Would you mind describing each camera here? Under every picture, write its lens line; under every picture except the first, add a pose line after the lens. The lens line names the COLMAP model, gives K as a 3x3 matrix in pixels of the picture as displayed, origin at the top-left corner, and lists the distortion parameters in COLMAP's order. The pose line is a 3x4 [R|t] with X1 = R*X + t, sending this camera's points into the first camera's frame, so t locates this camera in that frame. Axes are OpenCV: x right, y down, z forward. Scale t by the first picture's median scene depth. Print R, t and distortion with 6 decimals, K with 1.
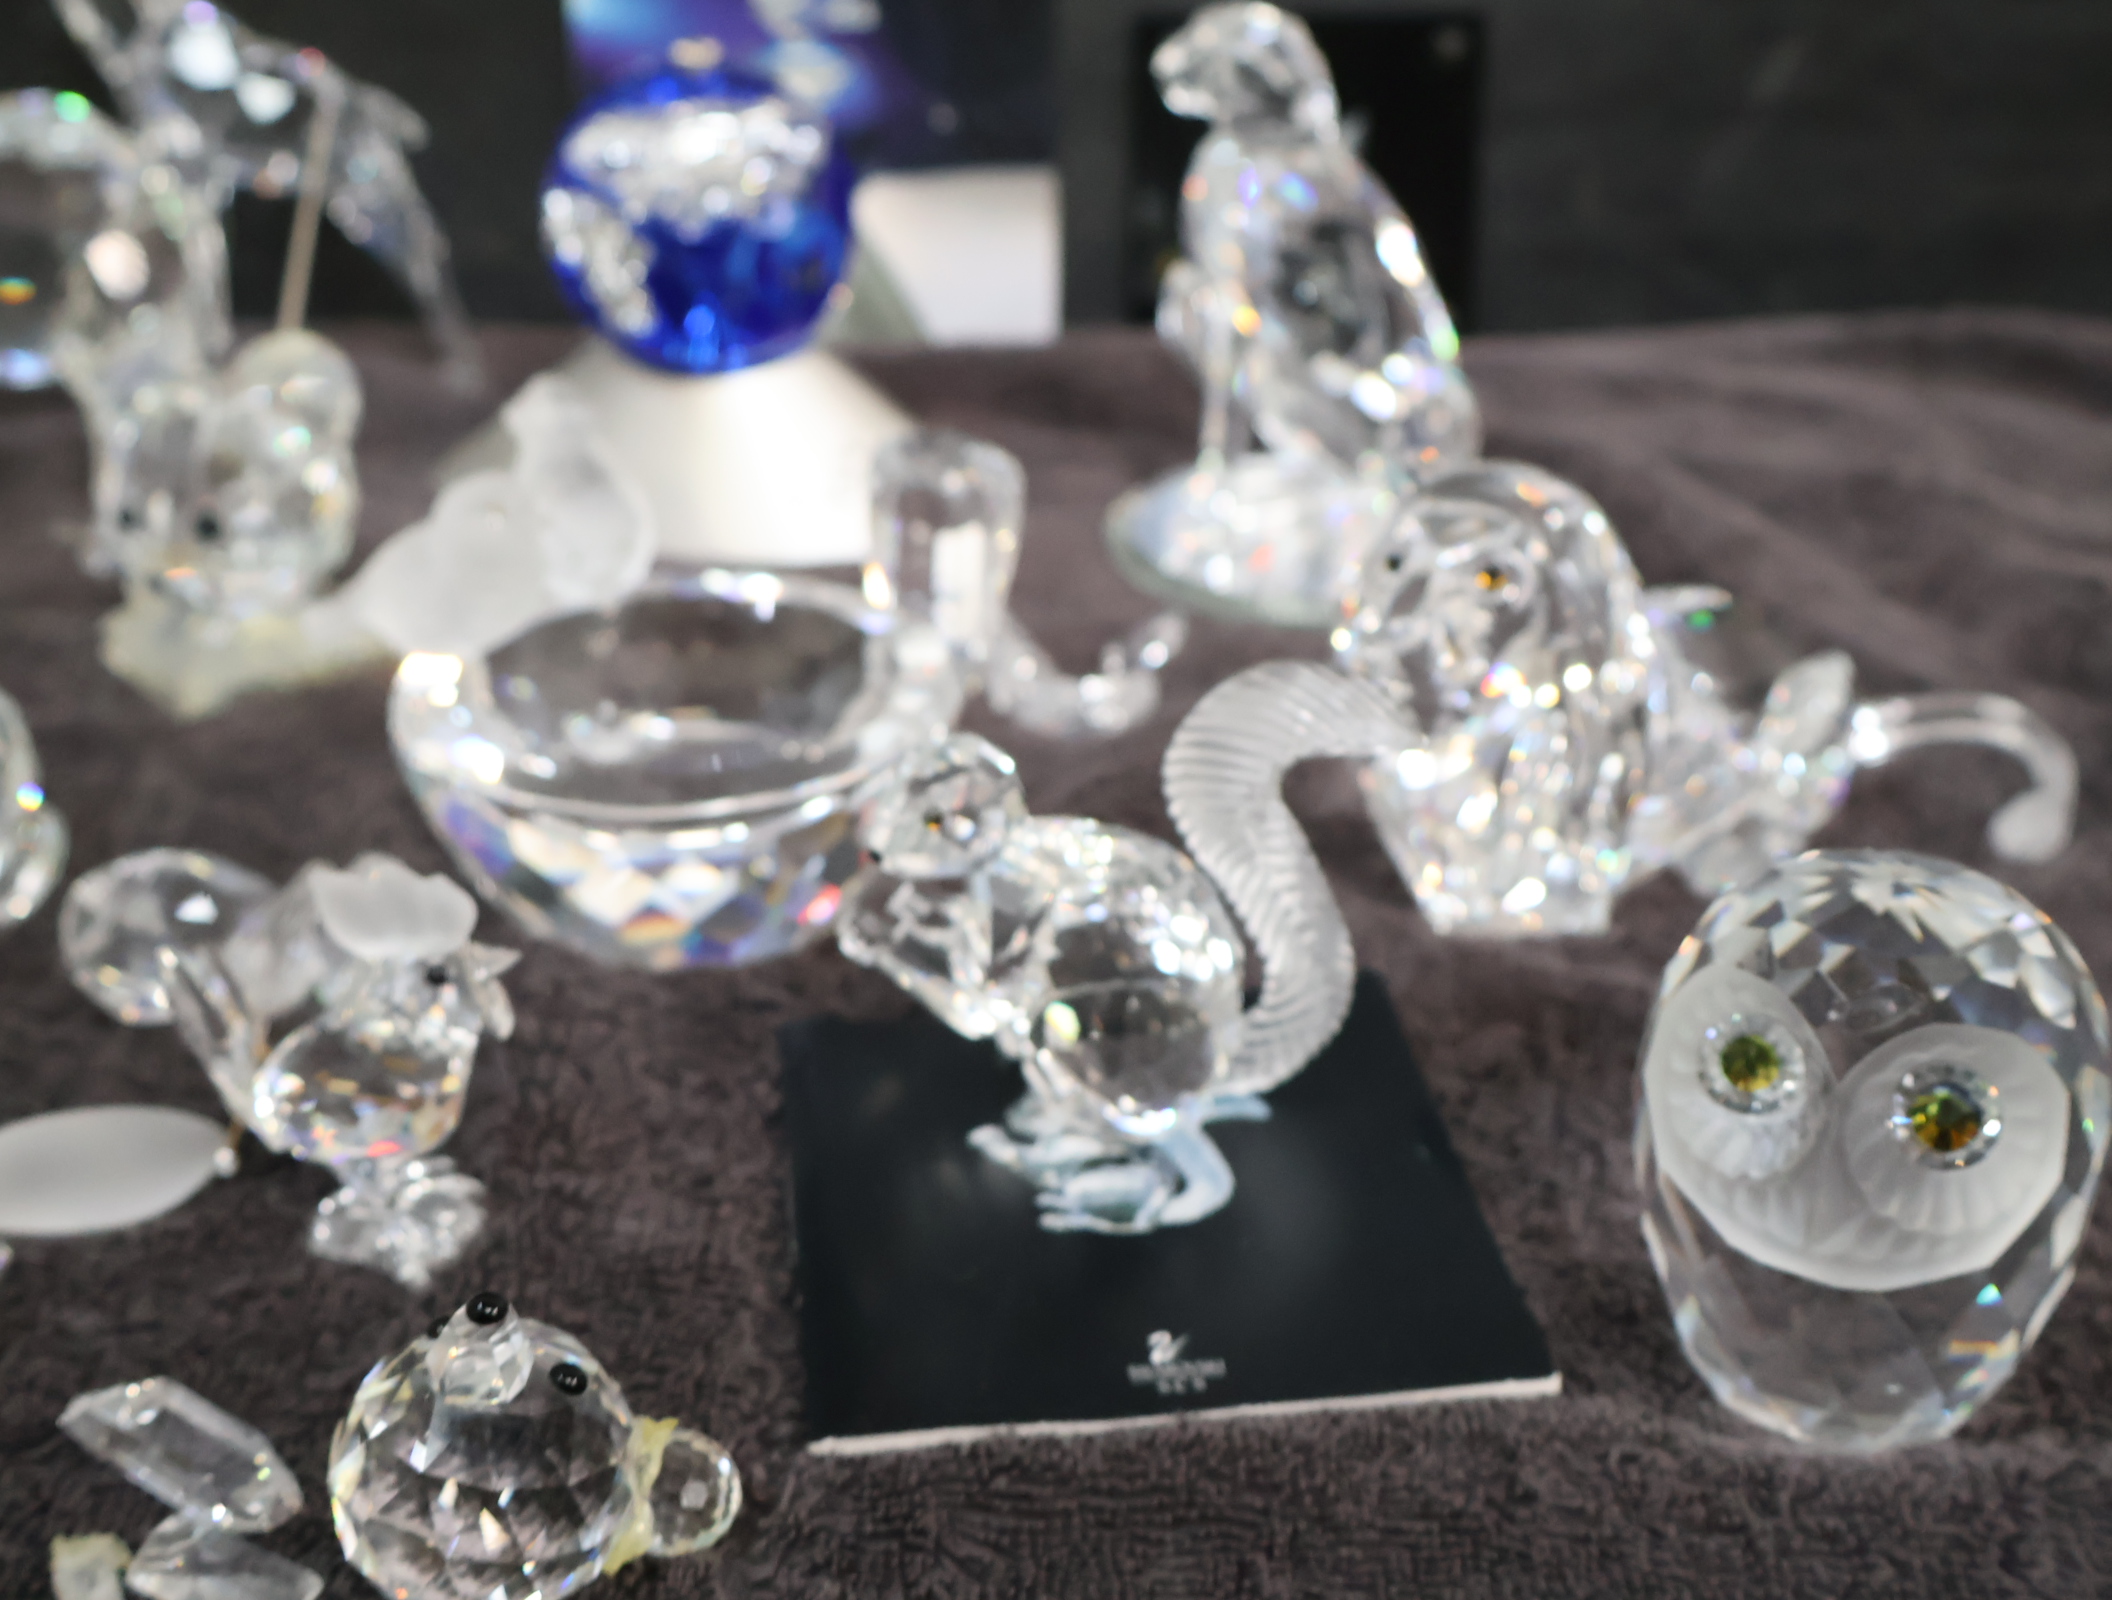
lens RADIAL K [[2615.6, 0, 1051.1], [0, 2615.6, 804.4], [0, 0, 1]] dist [0.009336, -0.008227]
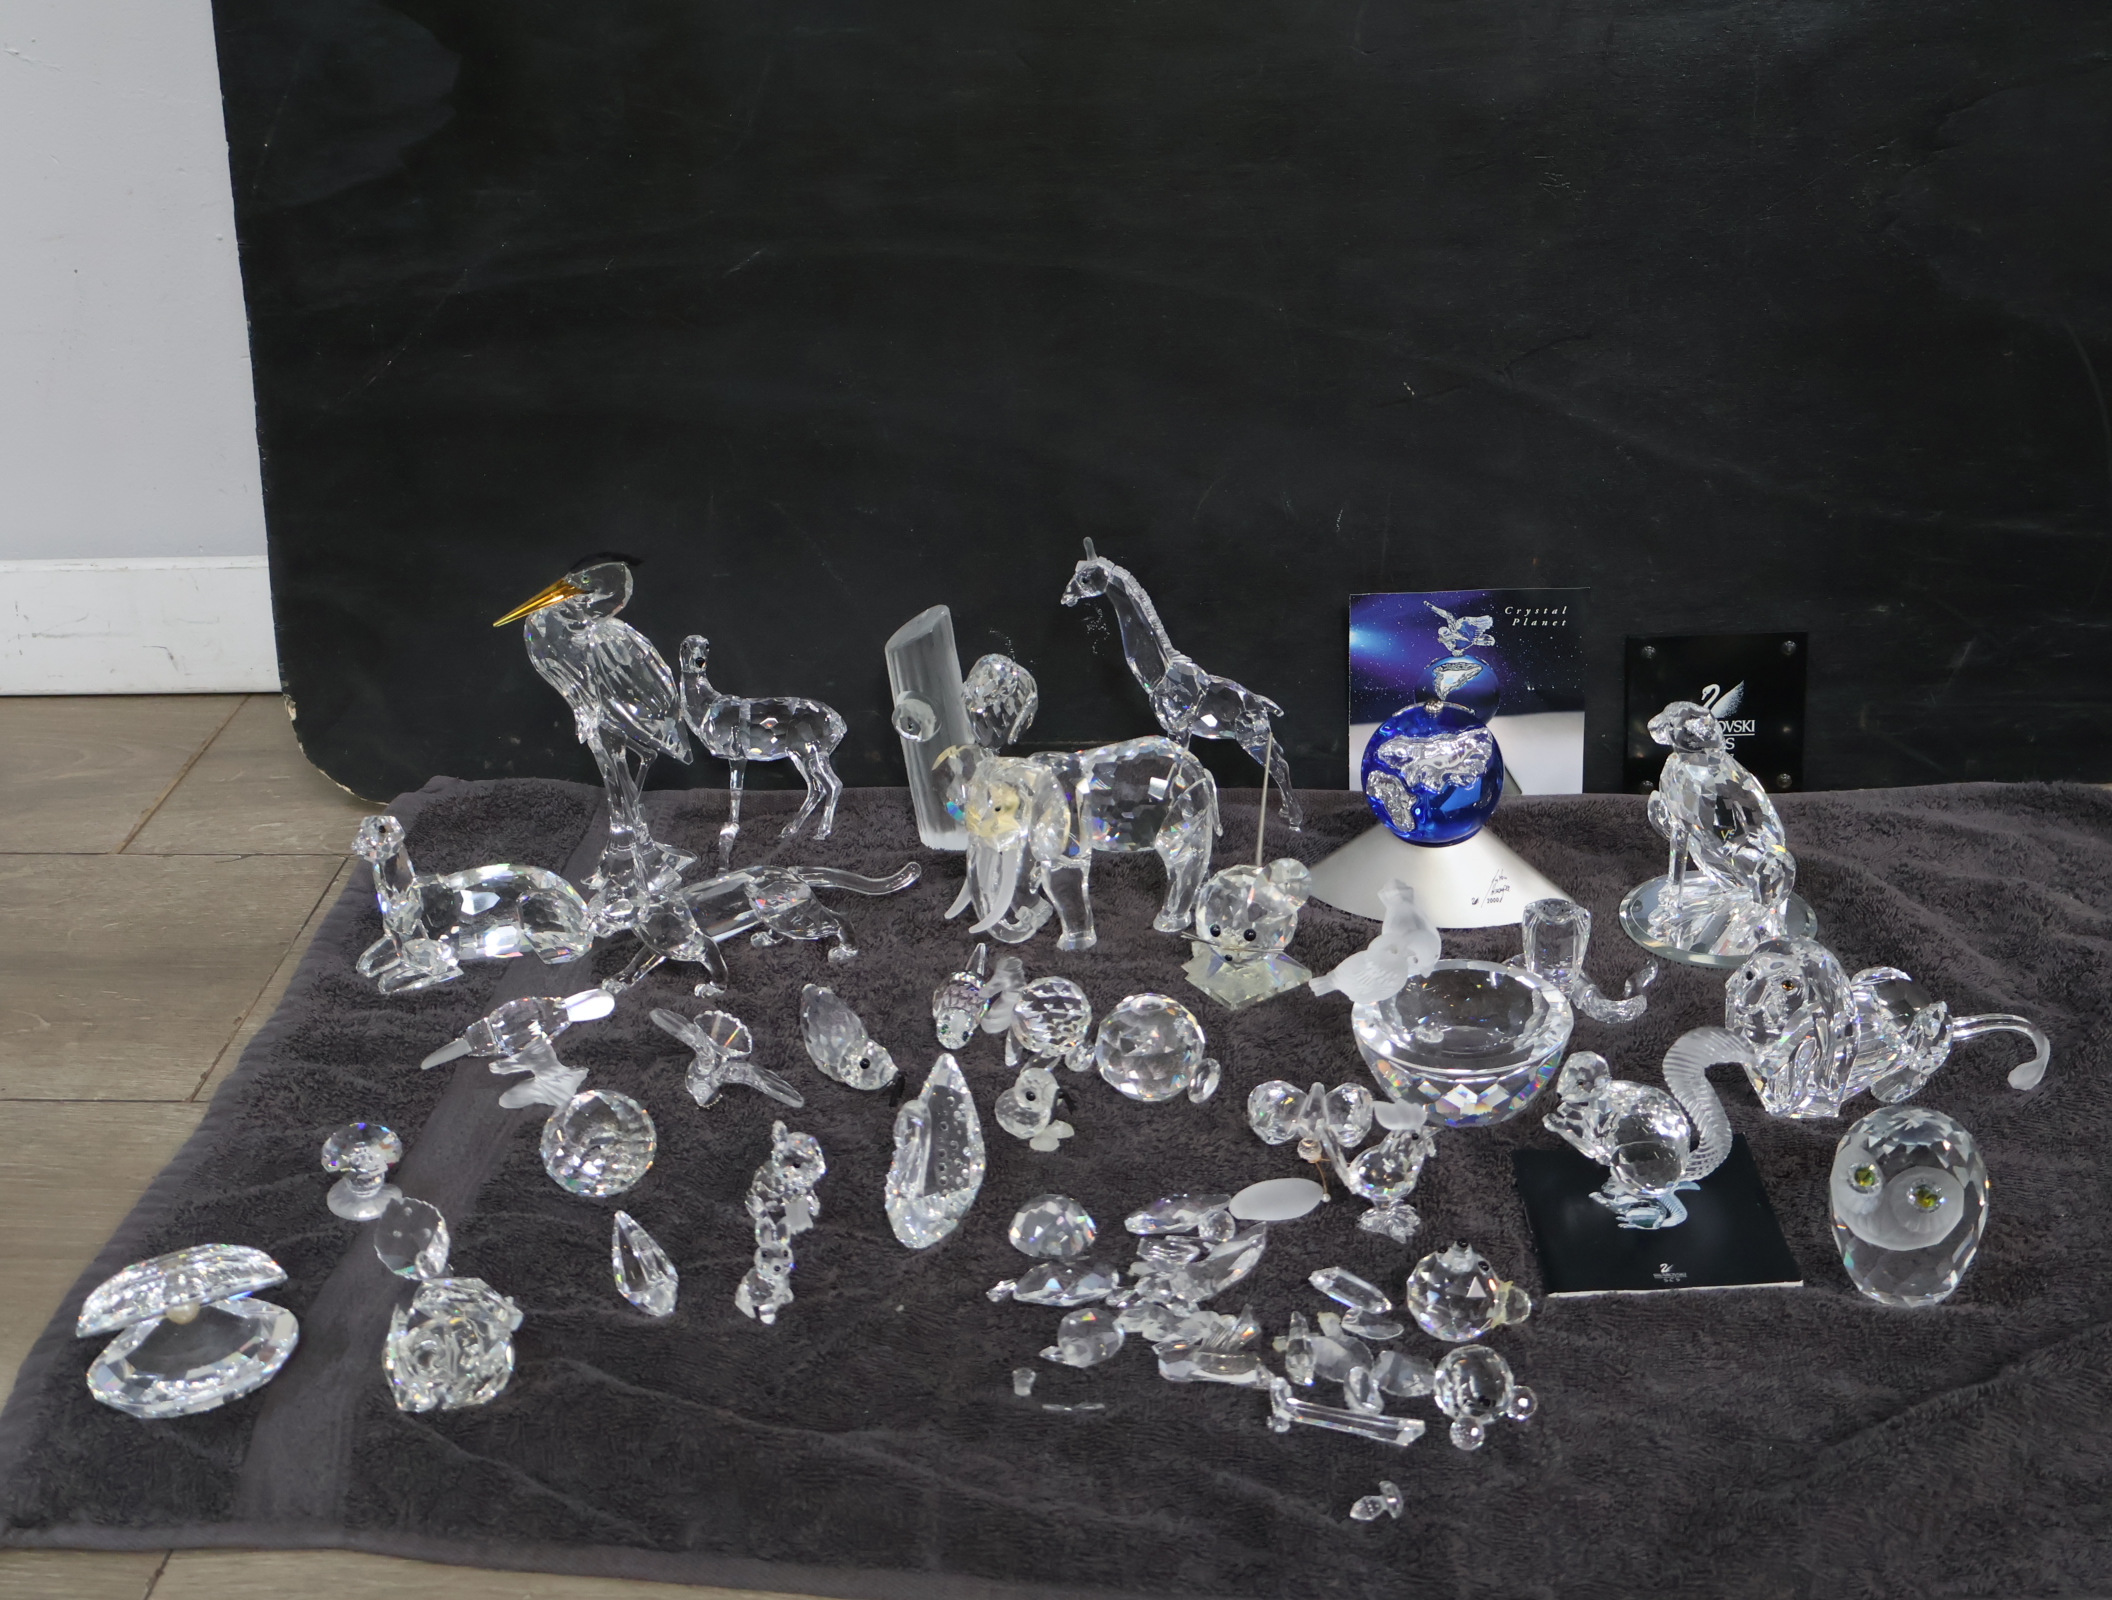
lens RADIAL K [[2626.0, 0, 1056.0], [0, 2626.0, 800.0], [0, 0, 1]] dist [0.010230, 0.008510]
pose [[0.988920, 0.000366, -0.148447, -0.178913], [-0.003919, 0.999713, -0.023643, -0.225069], [0.148396, 0.023963, 0.988638, -1.860804]]
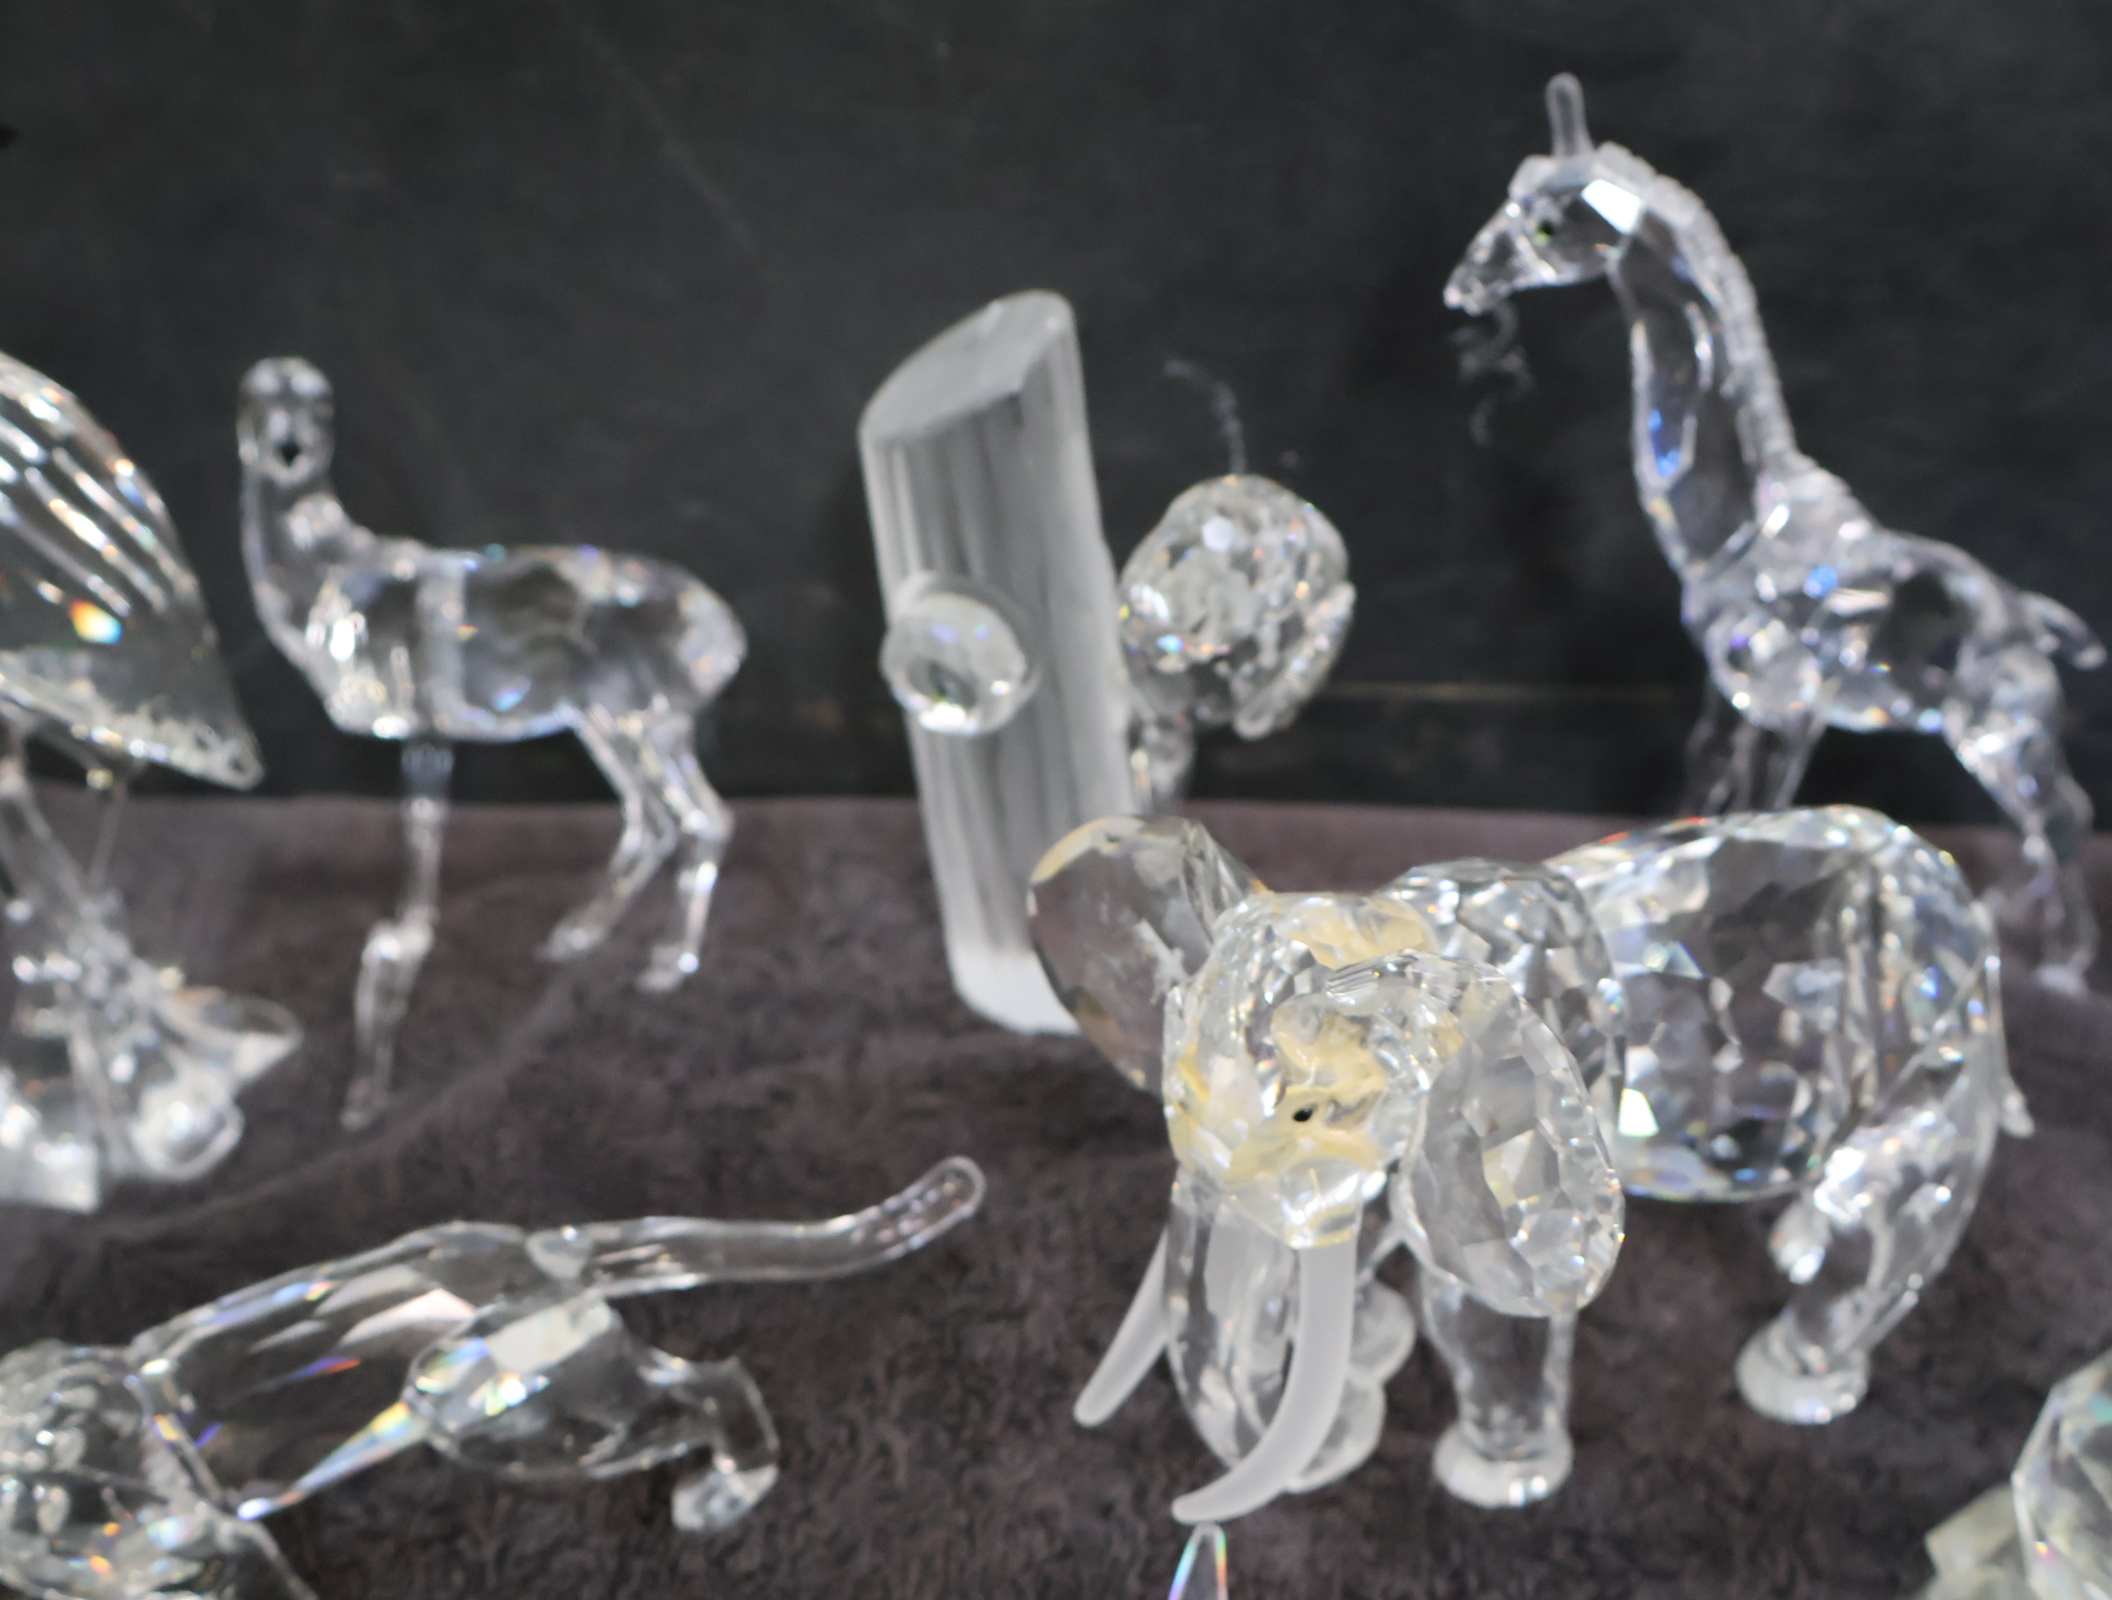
lens RADIAL K [[2615.6, 0, 1051.1], [0, 2615.6, 804.4], [0, 0, 1]] dist [0.009336, -0.008227]
pose [[0.992596, 0.034226, -0.116544, -0.715624], [-0.018625, 0.991019, 0.132417, -0.502962], [0.120029, -0.129266, 0.984319, 0.487723]]
